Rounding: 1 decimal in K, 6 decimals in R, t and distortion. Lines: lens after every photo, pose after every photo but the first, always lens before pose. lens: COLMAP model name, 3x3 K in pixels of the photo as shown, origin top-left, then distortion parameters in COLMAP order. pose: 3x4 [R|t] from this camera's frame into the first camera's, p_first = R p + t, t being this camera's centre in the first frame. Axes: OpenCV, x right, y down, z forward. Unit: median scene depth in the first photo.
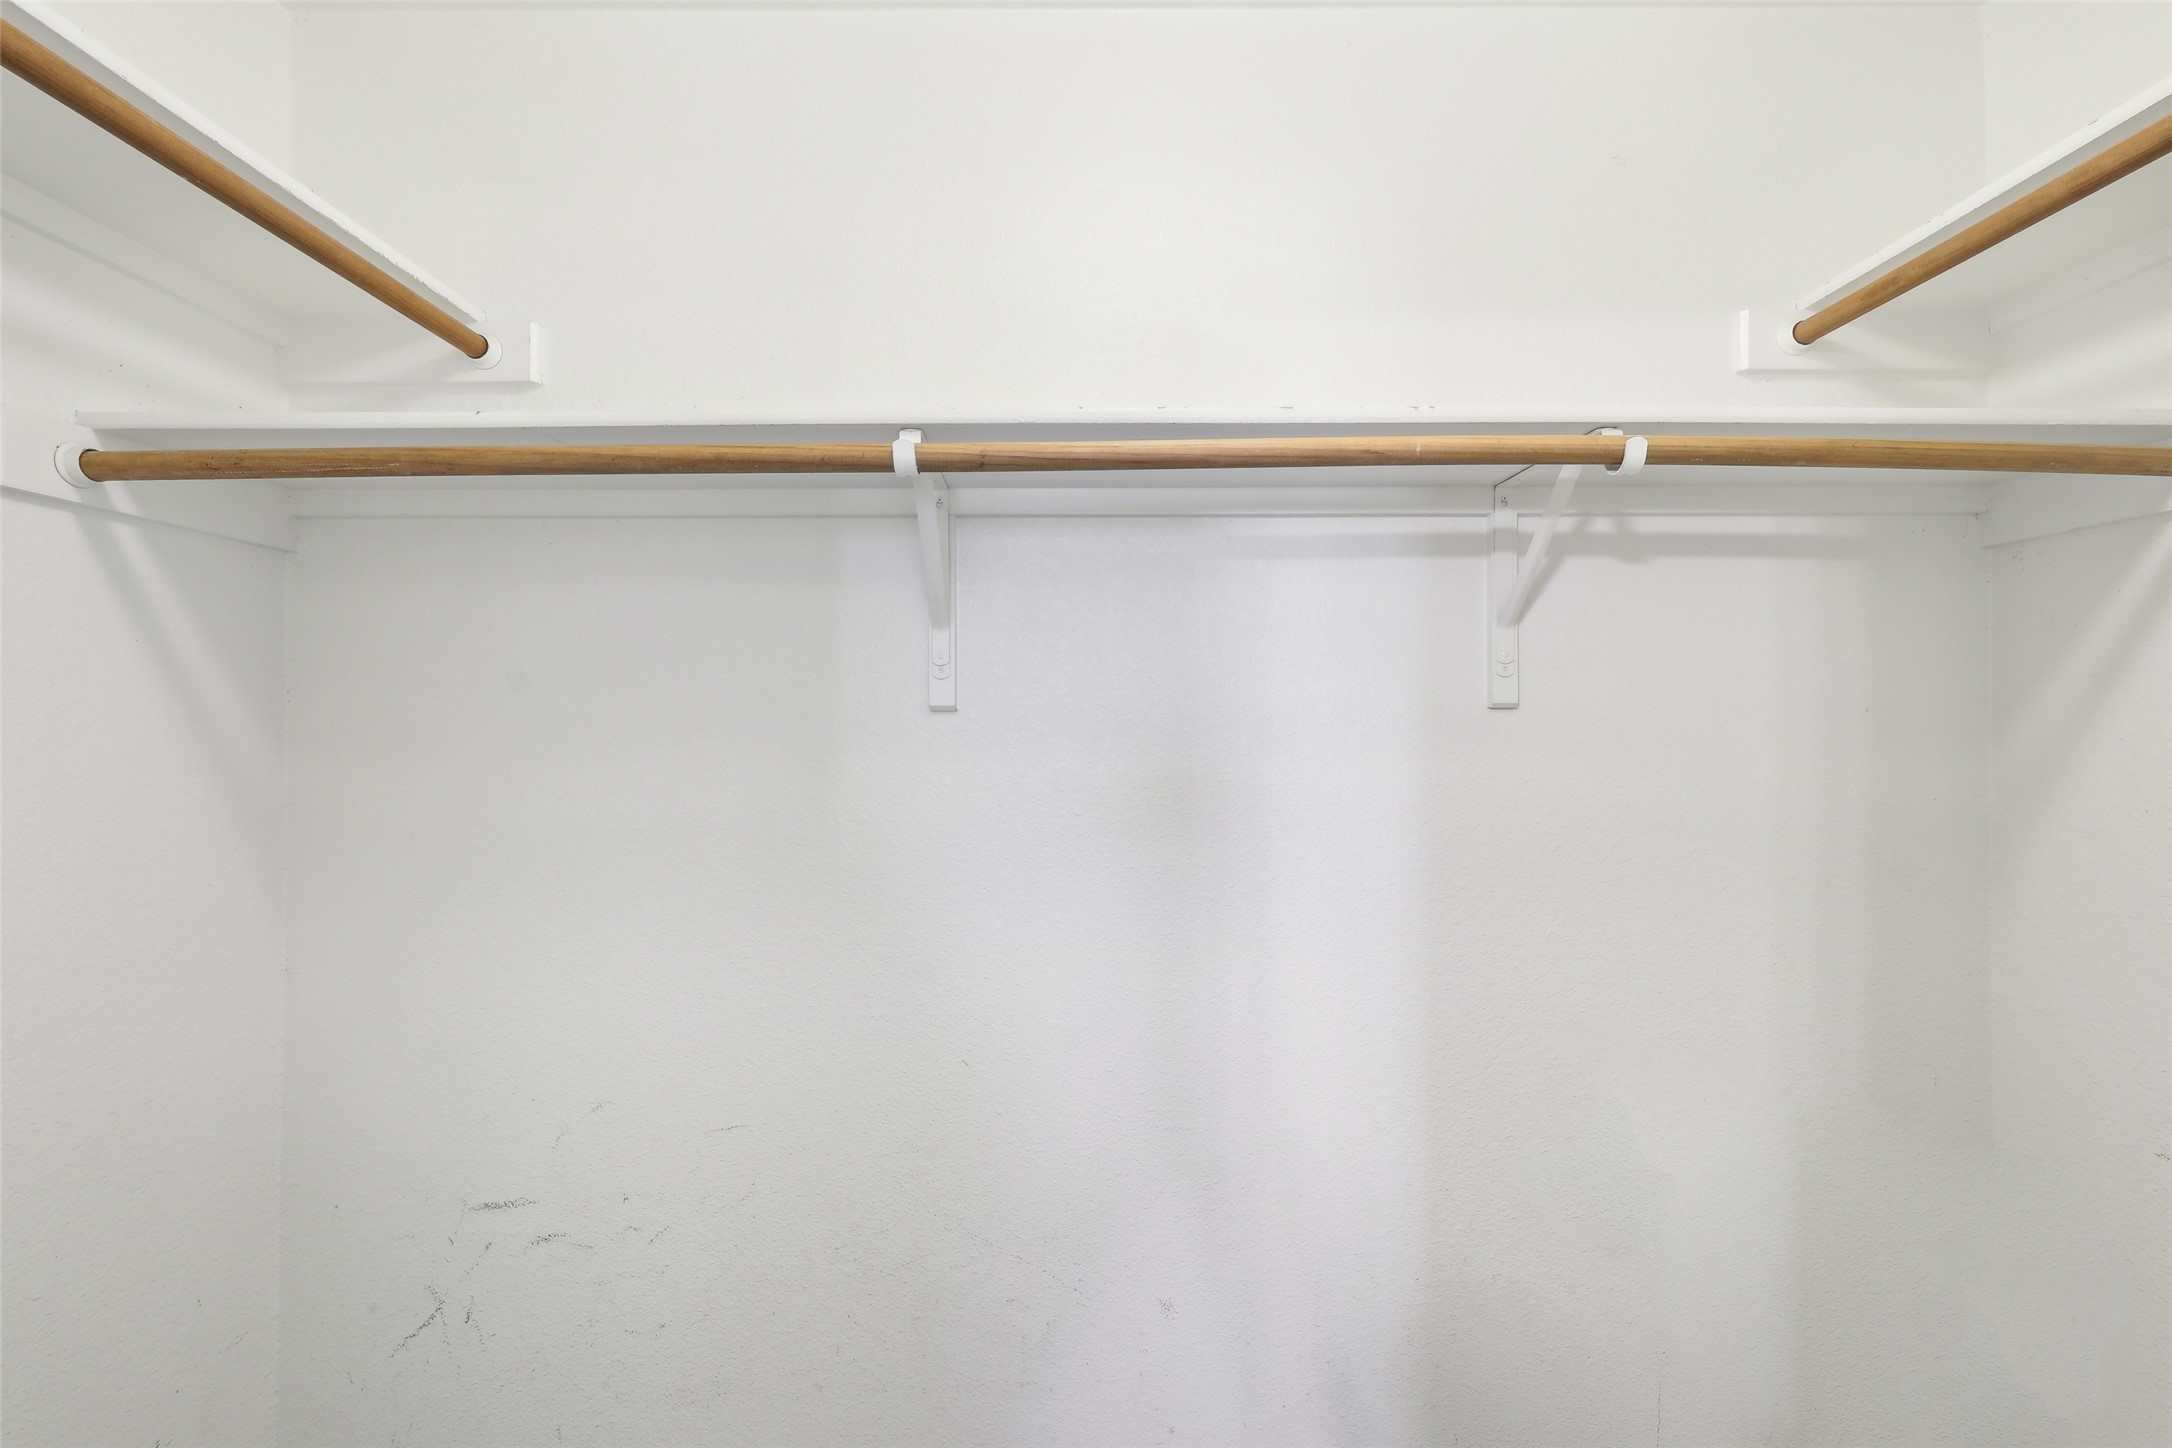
lens RADIAL K [[936.1, 0, 1088.7], [0, 936.1, 707.2], [0, 0, 1]] dist [0.003574, 0.000310]
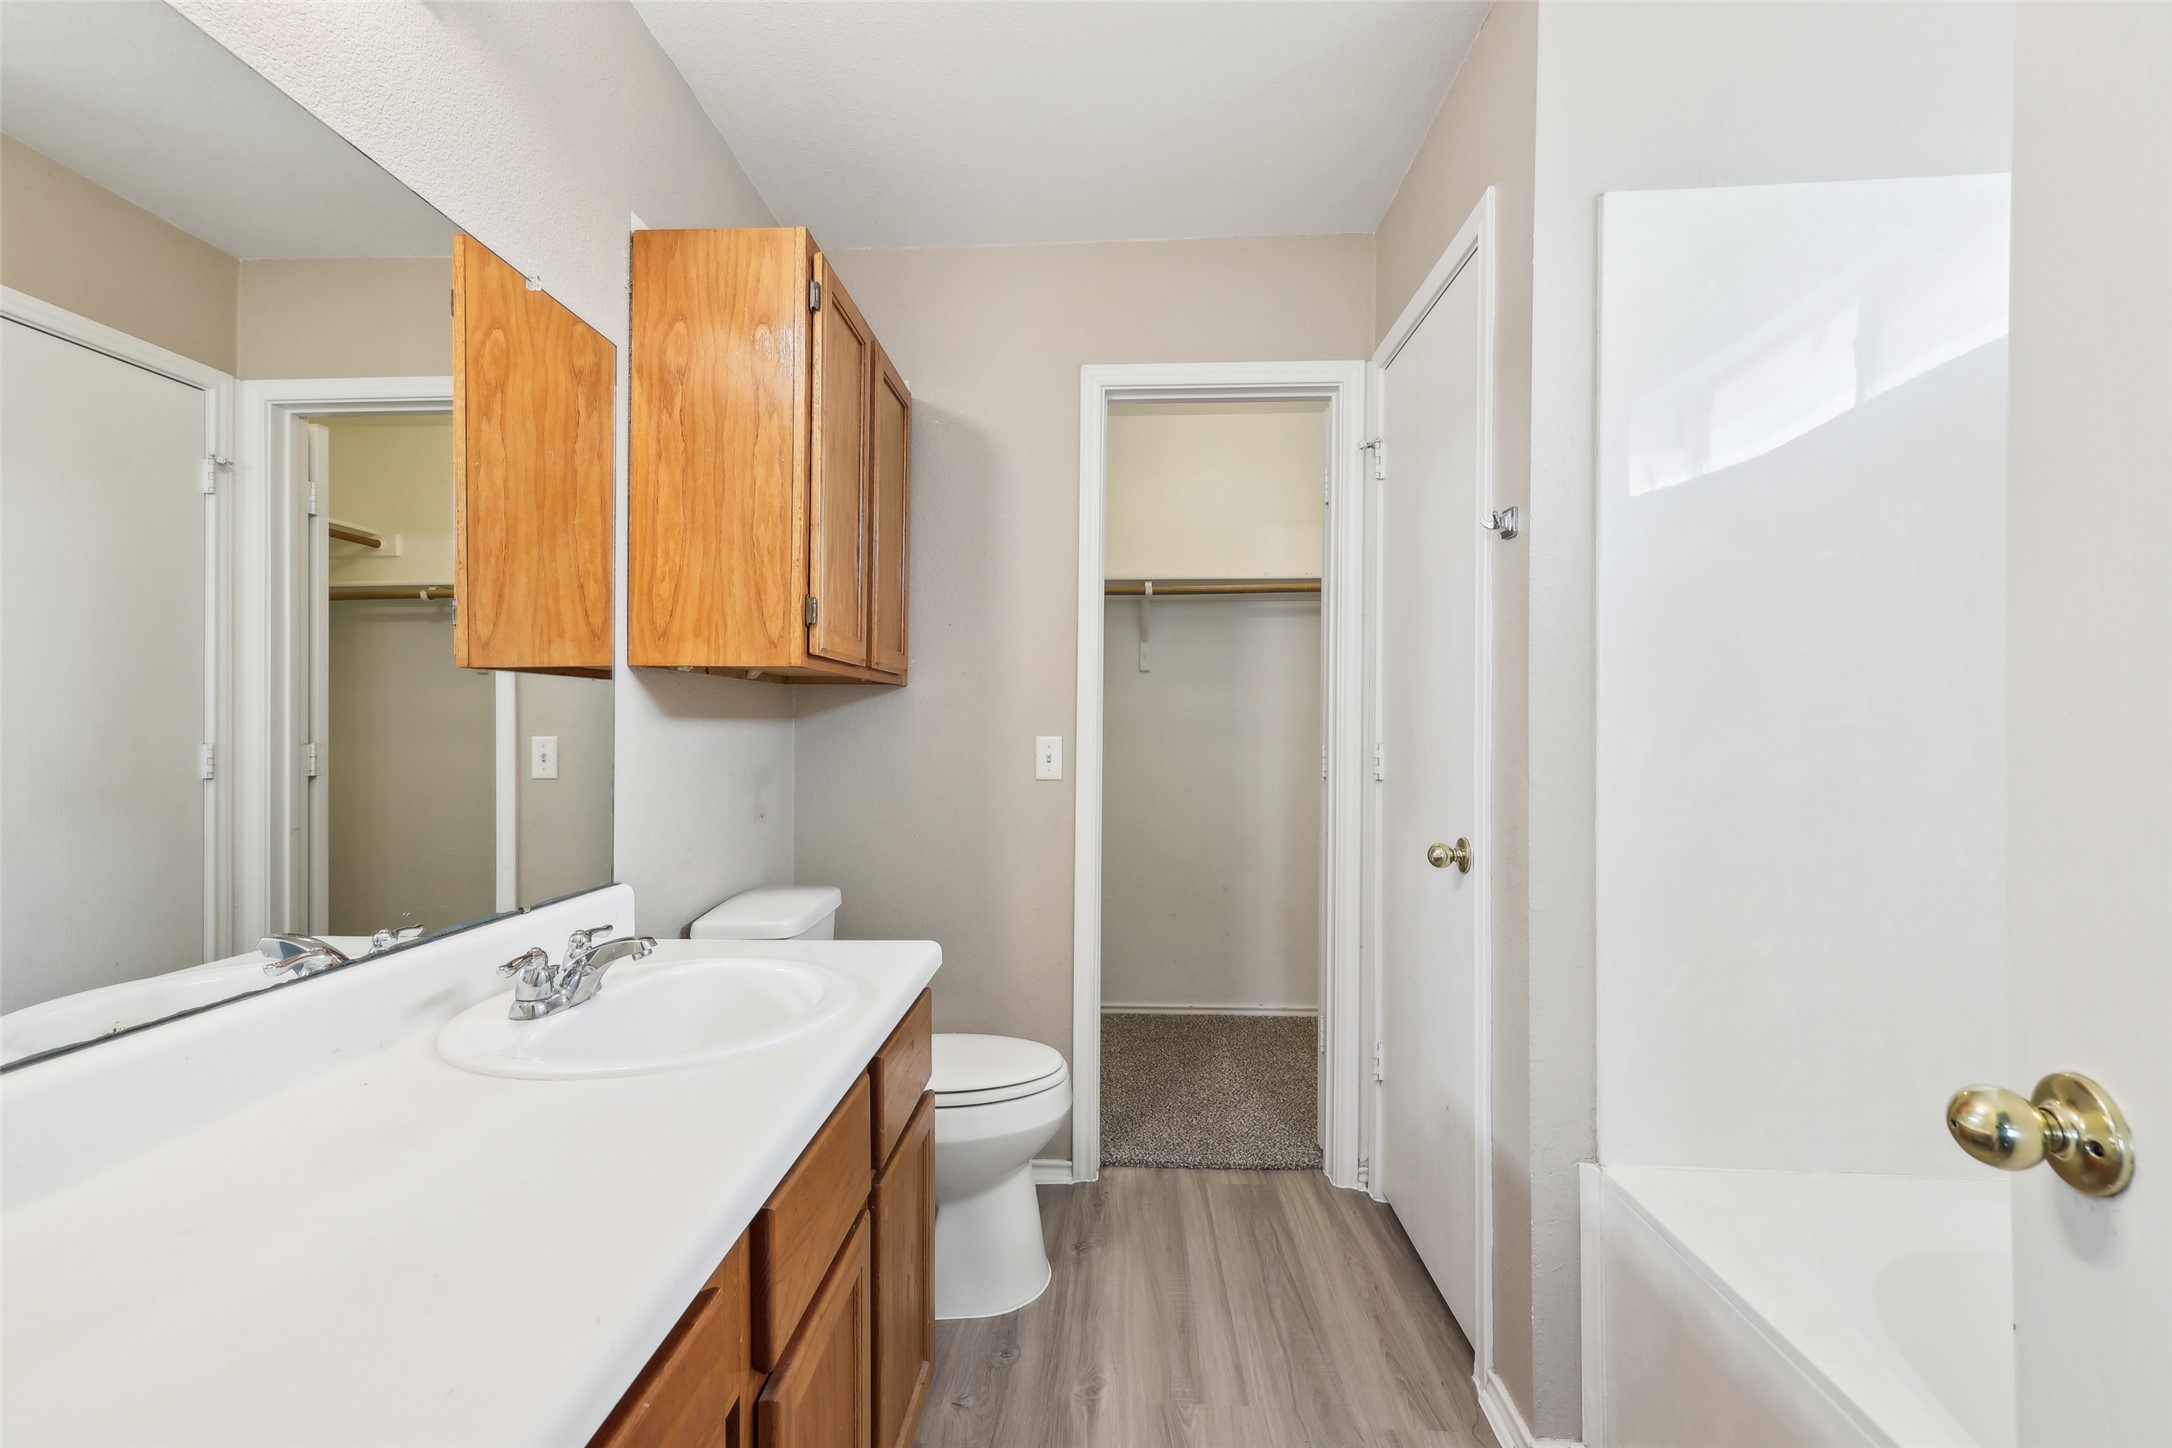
lens RADIAL K [[944.6, 0, 1080.8], [0, 944.6, 701.0], [0, 0, 1]] dist [-0.012418, 0.017274]
pose [[0.998939, 0.003200, -0.045950, -0.277307], [-0.003452, 0.999979, -0.005396, 0.138890], [0.045932, 0.005549, 0.998929, -2.294148]]
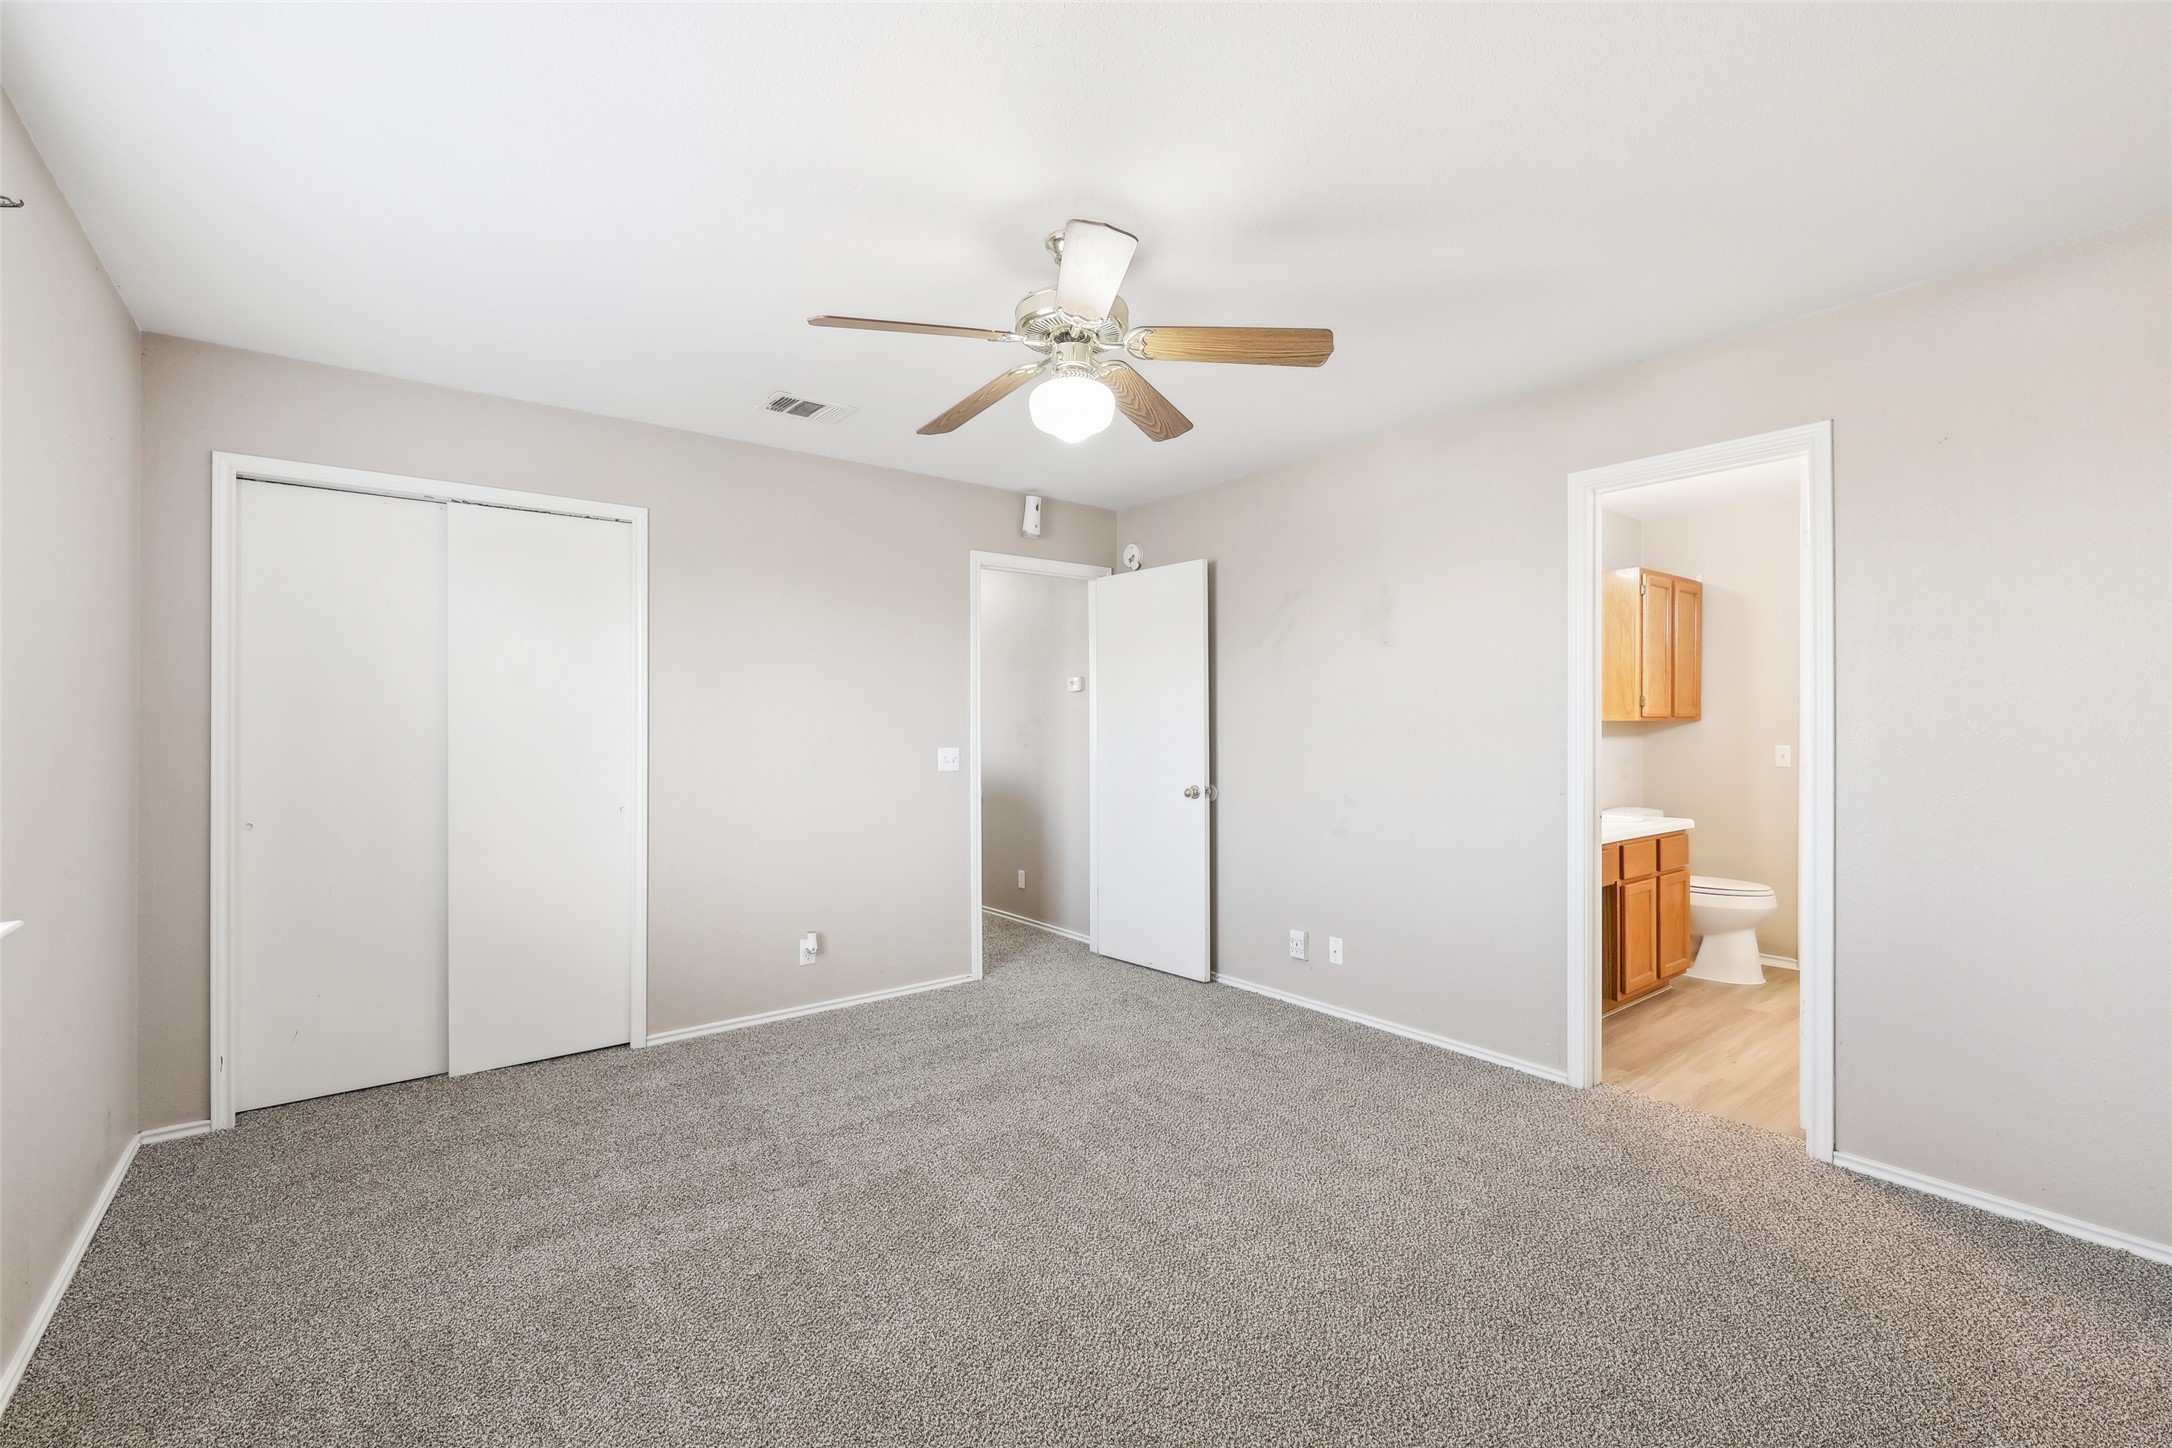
lens RADIAL K [[930.6, 0, 1087.2], [0, 930.6, 728.2], [0, 0, 1]] dist [-0.013369, 0.000285]
pose [[0.617767, 0.004442, -0.786348, 0.914539], [0.018903, 0.999611, 0.020498, -0.017379], [0.786134, -0.027528, 0.617443, -5.251563]]
